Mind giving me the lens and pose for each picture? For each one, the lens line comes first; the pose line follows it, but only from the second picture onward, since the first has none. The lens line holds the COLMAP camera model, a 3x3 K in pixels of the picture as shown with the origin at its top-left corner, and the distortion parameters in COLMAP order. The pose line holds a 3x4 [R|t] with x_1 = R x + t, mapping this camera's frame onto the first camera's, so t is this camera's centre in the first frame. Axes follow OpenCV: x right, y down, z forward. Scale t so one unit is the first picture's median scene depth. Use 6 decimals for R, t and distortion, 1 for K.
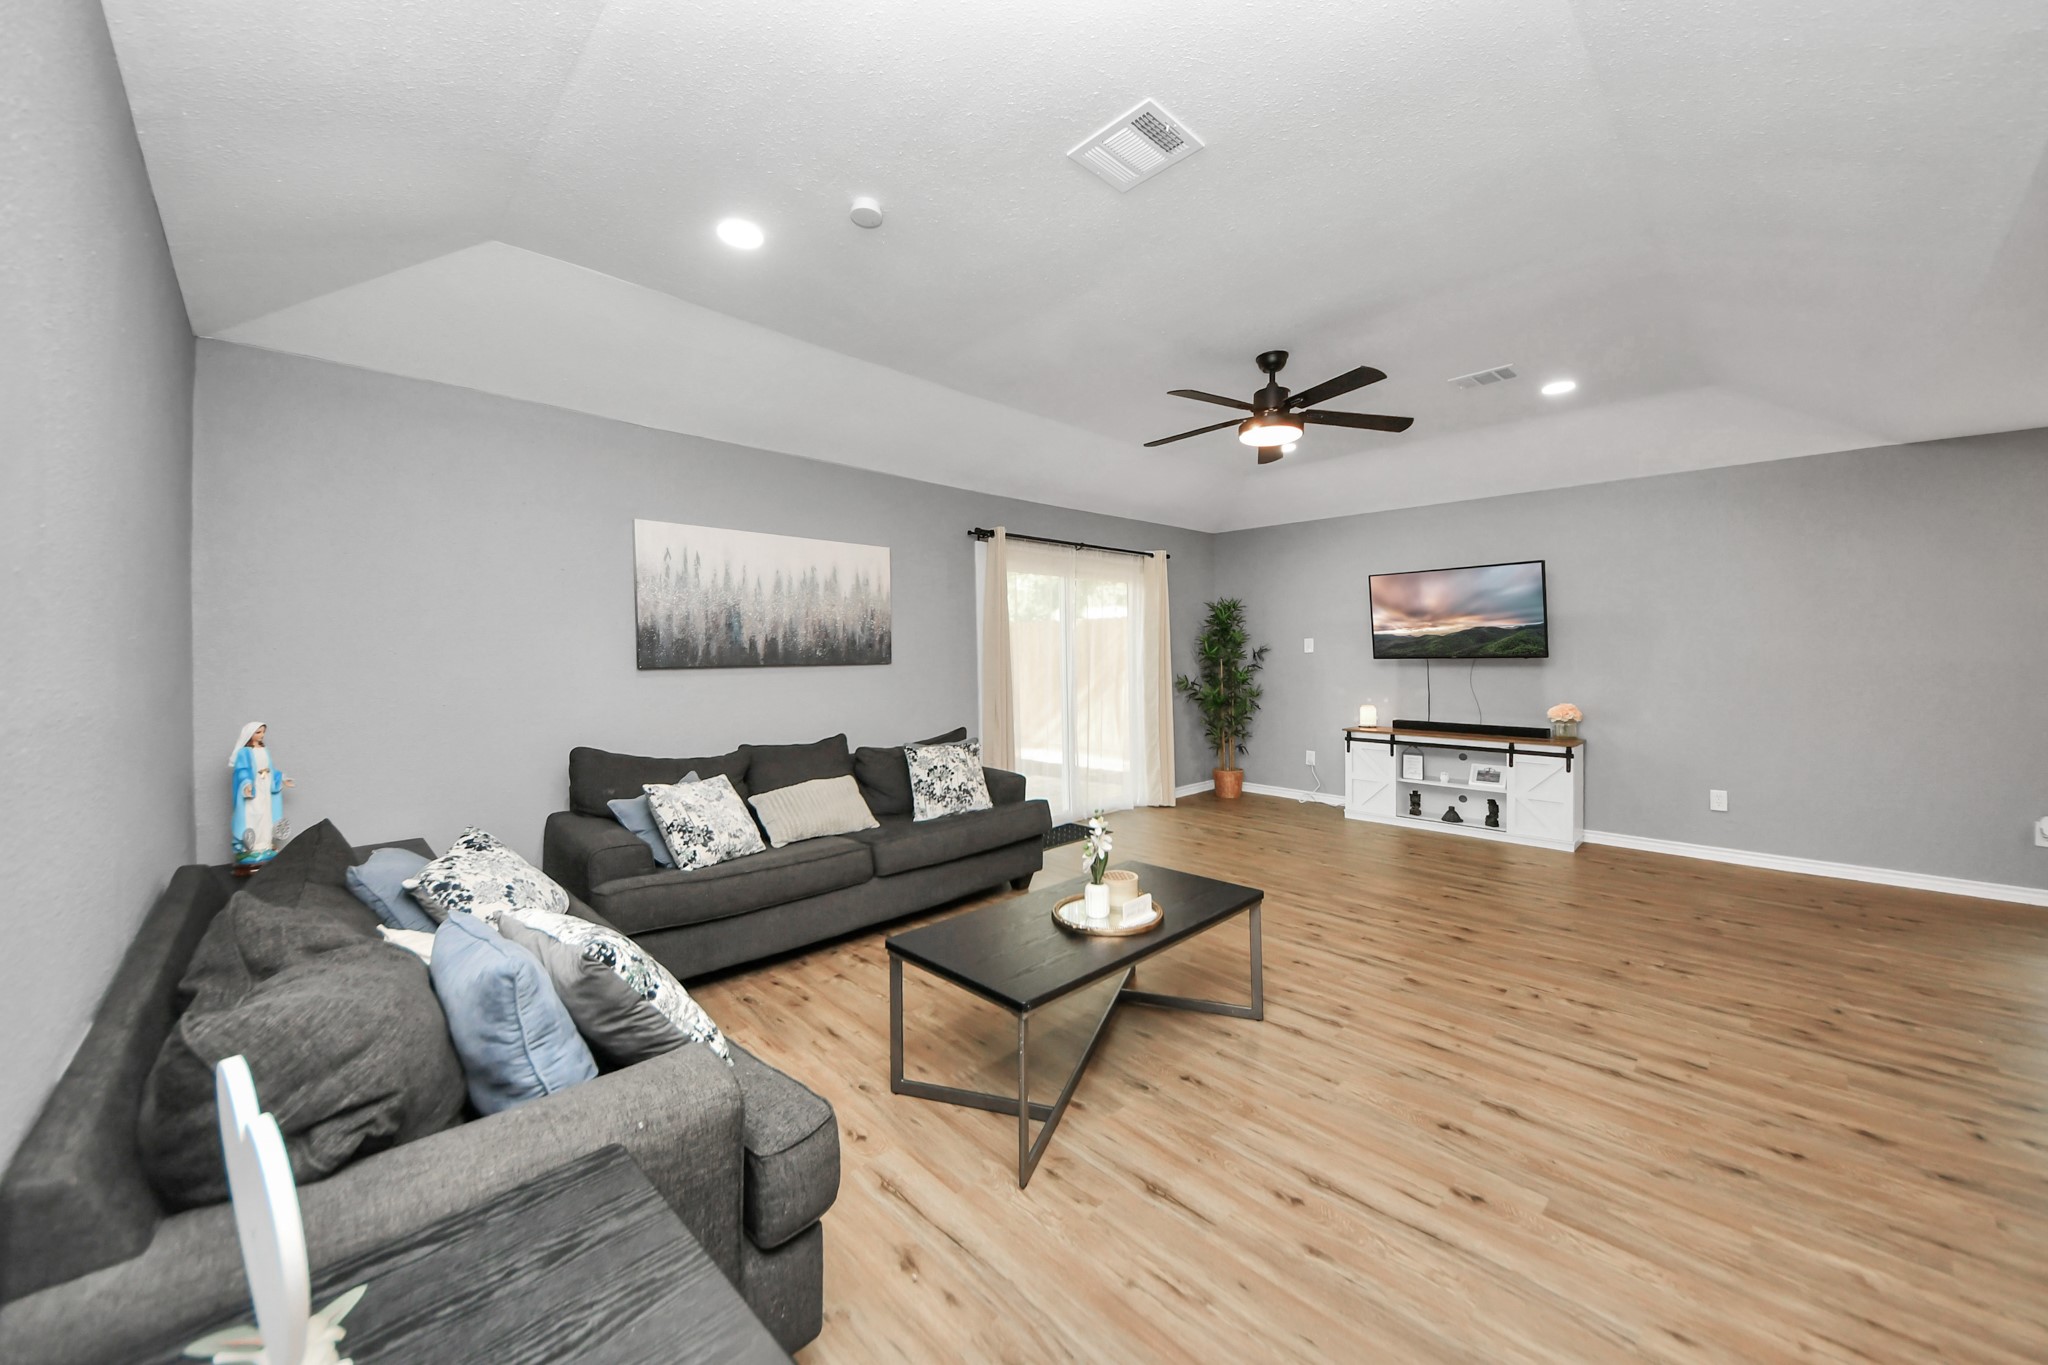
lens RADIAL K [[697.8, 0, 1056.8], [0, 697.8, 667.1], [0, 0, 1]] dist [-0.000808, -0.010511]
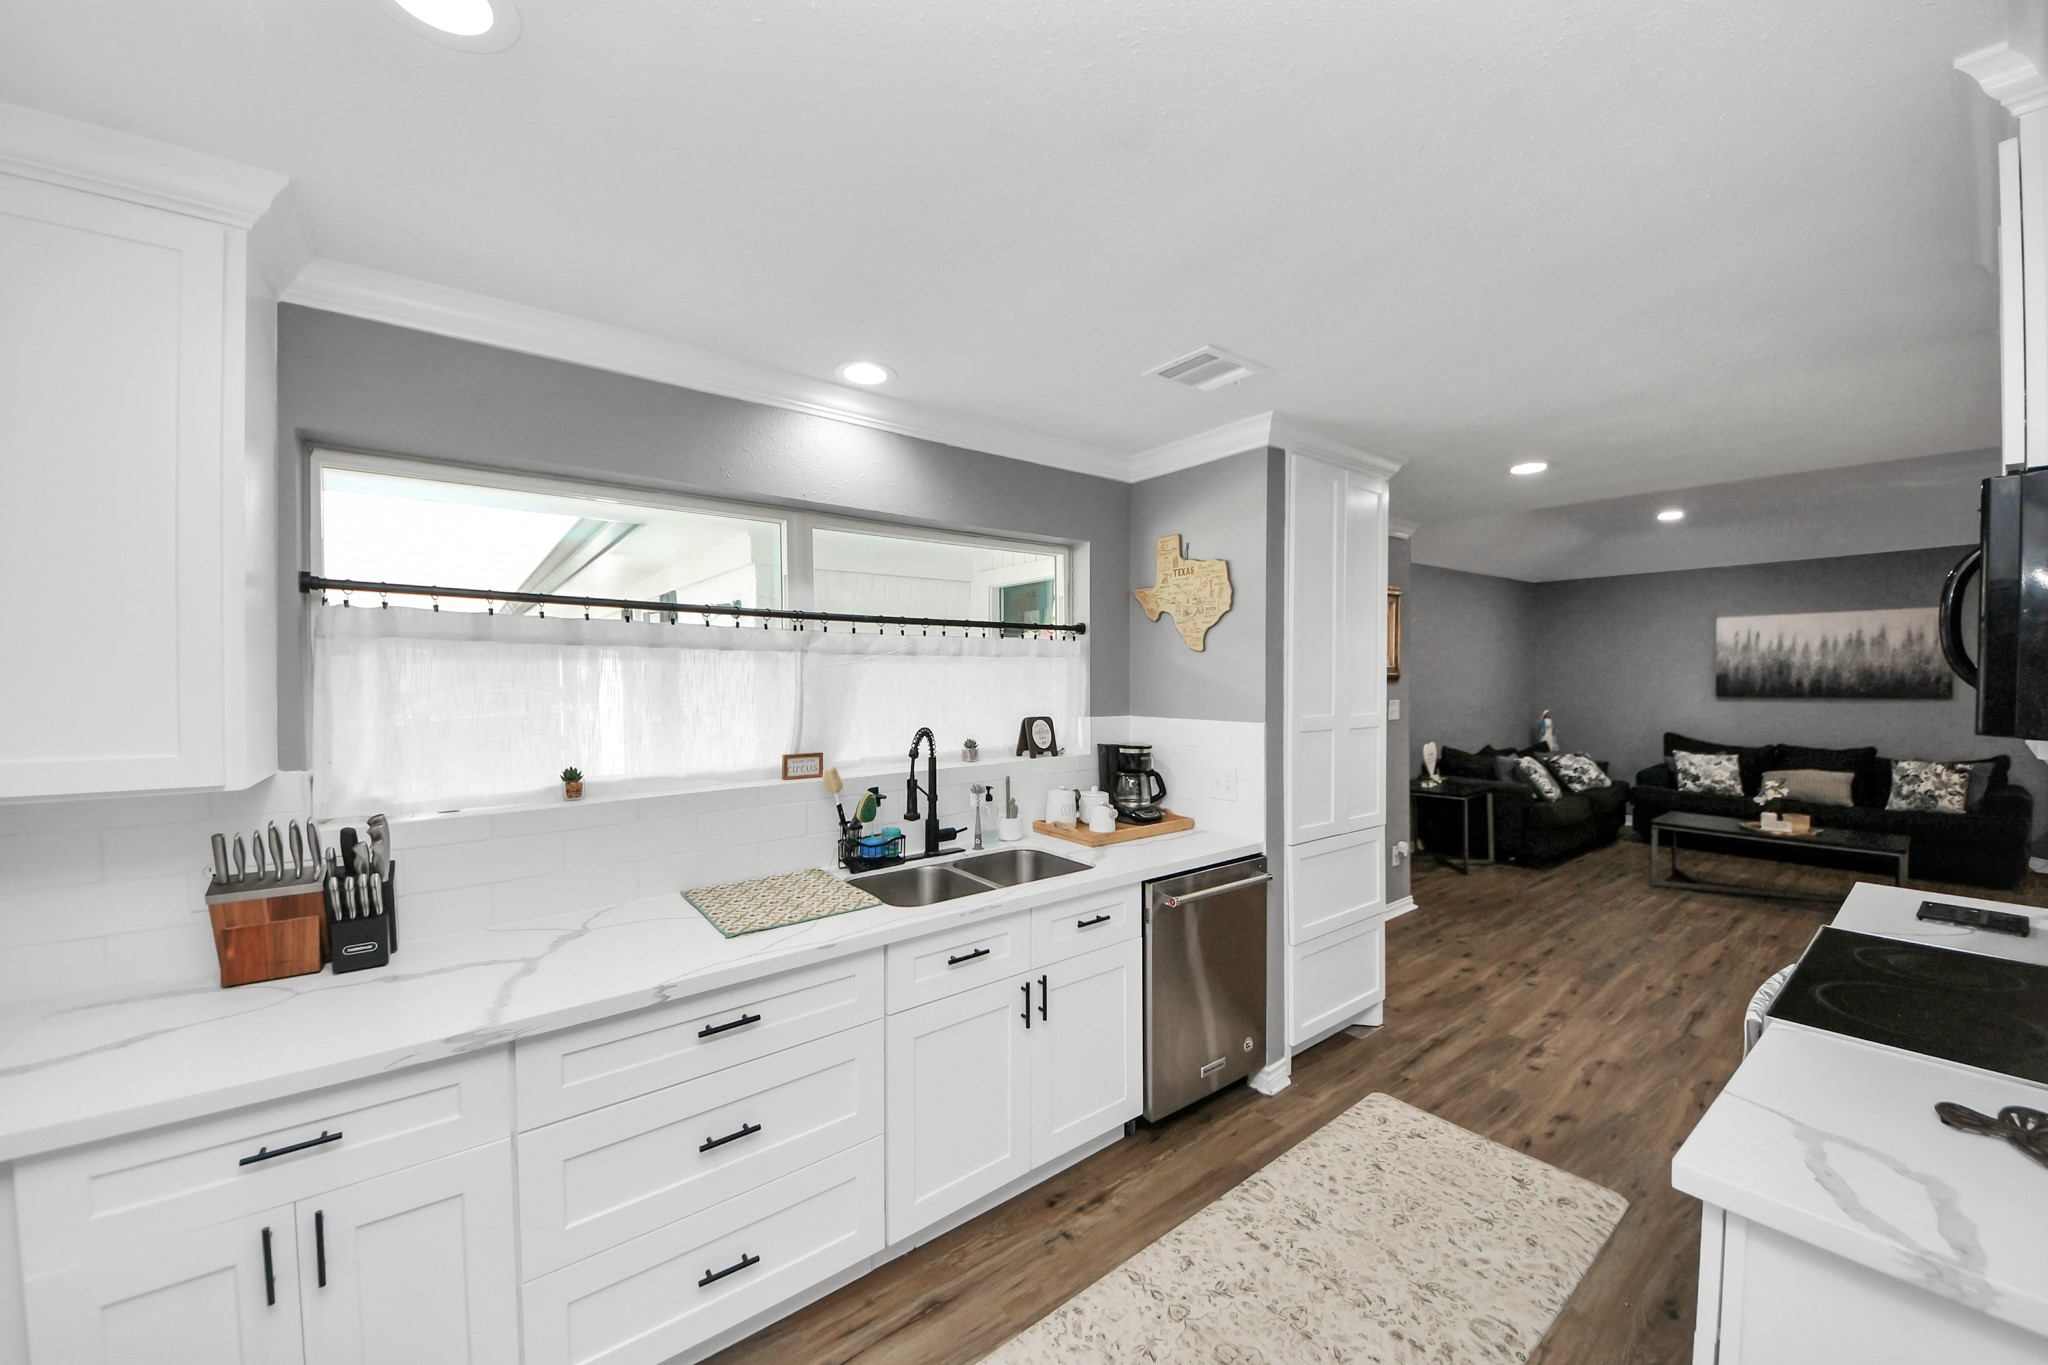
lens RADIAL K [[751.1, 0, 1024.0], [0, 751.1, 682.5], [0, 0, 1]] dist [0.003161, 0.000037]
pose [[-0.135716, 0.017035, -0.990601, 1.708458], [-0.000081, 0.999852, 0.017205, -0.076480], [0.990748, 0.002415, -0.135694, -0.652130]]
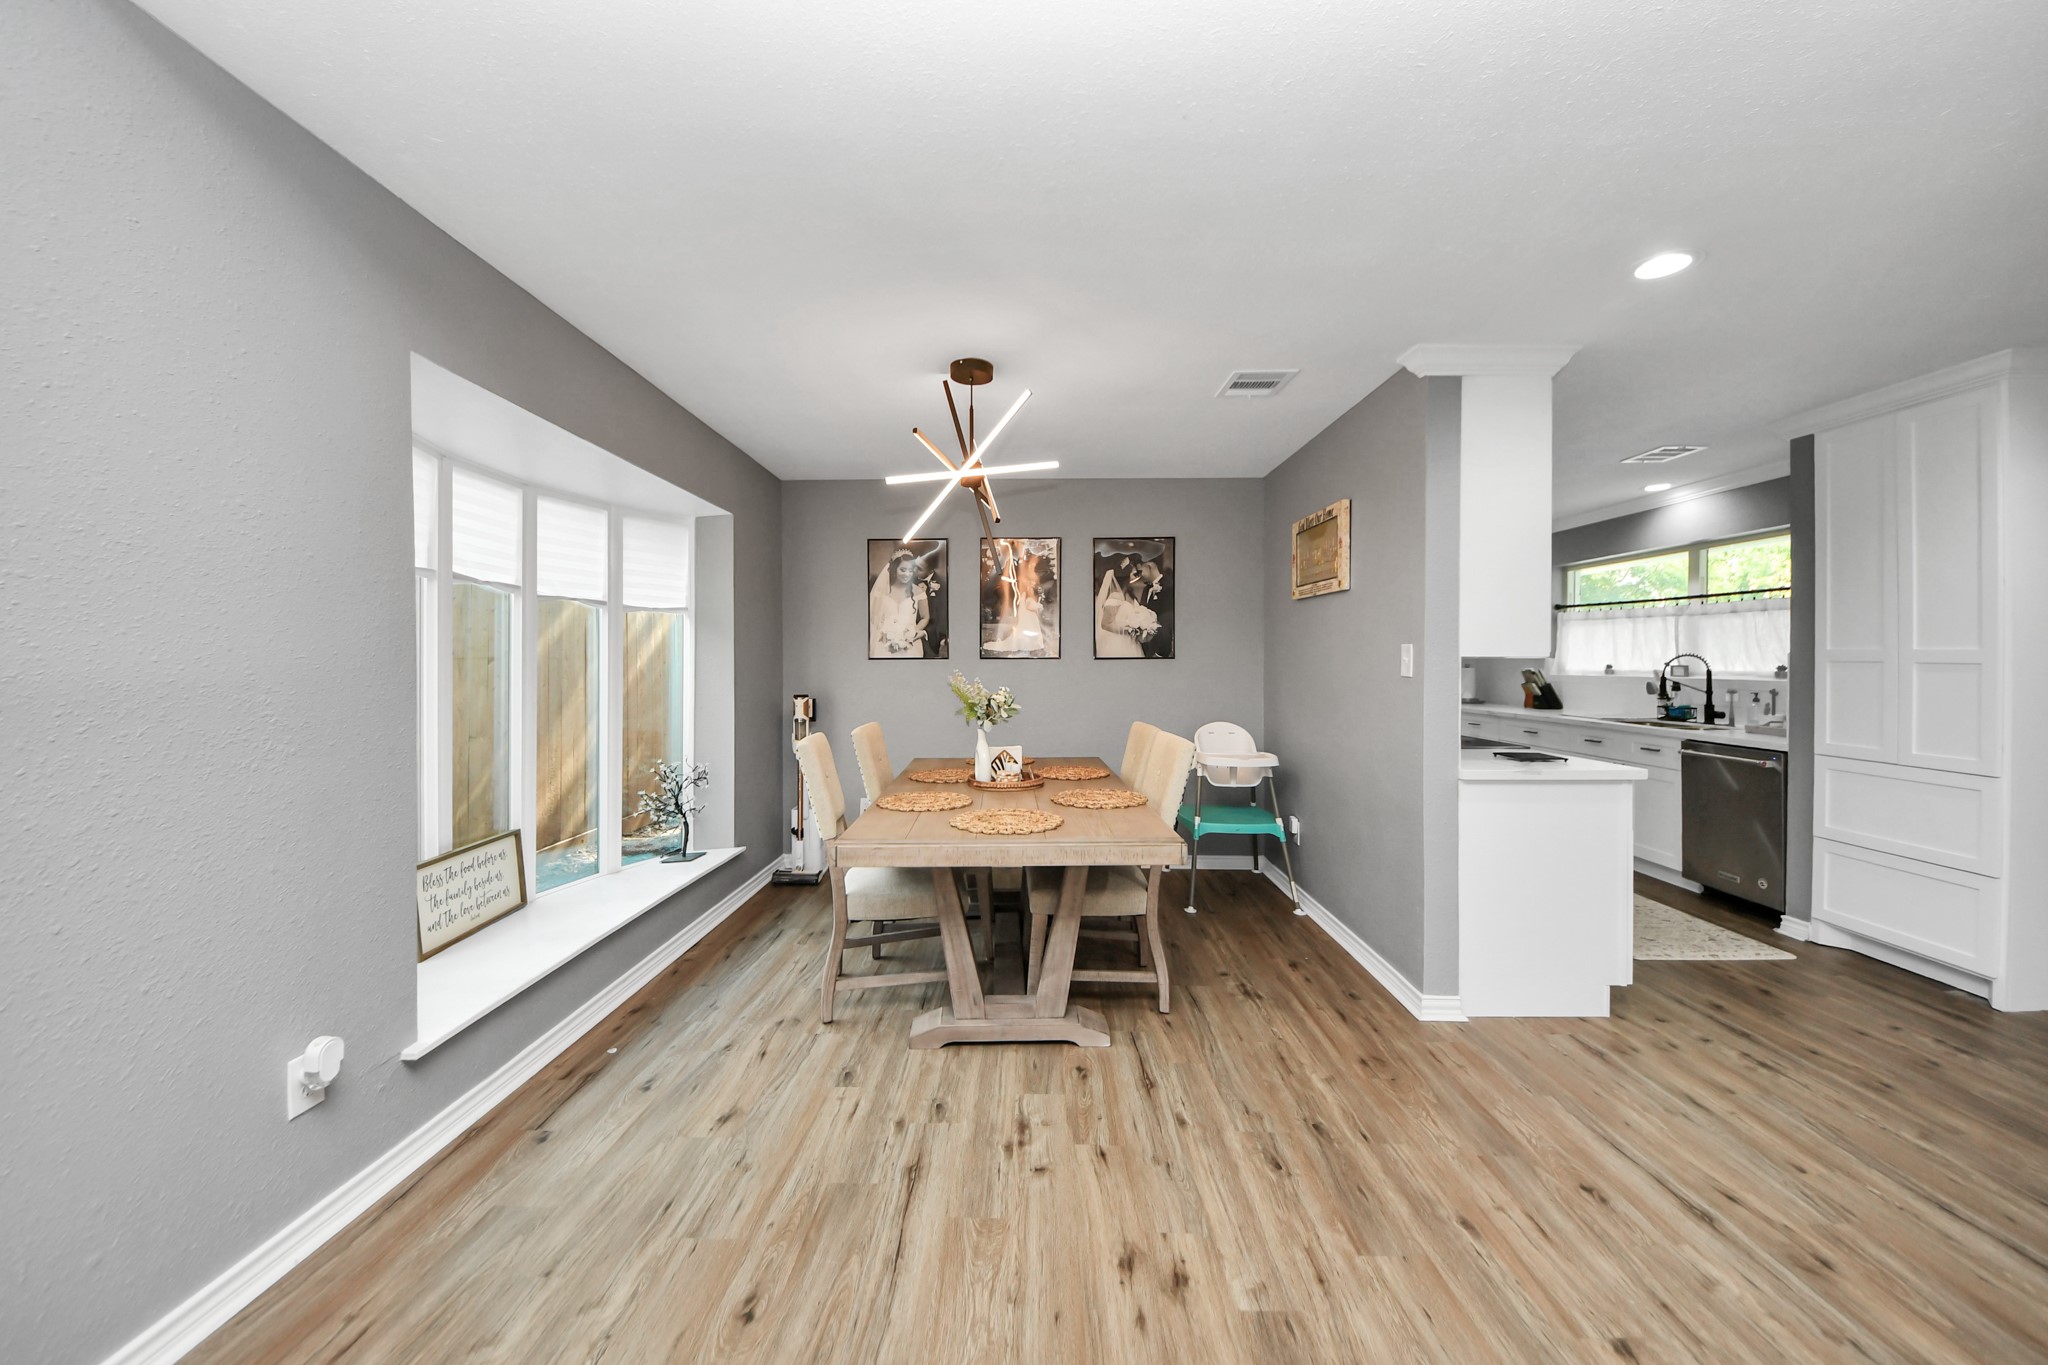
lens RADIAL K [[743.6, 0, 1016.6], [0, 743.6, 660.1], [0, 0, 1]] dist [0.002320, -0.000328]
pose [[-0.691064, 0.006884, 0.722761, 0.852045], [0.008823, 0.999960, -0.001088, -0.014164], [-0.722740, 0.005625, -0.691097, 1.043005]]
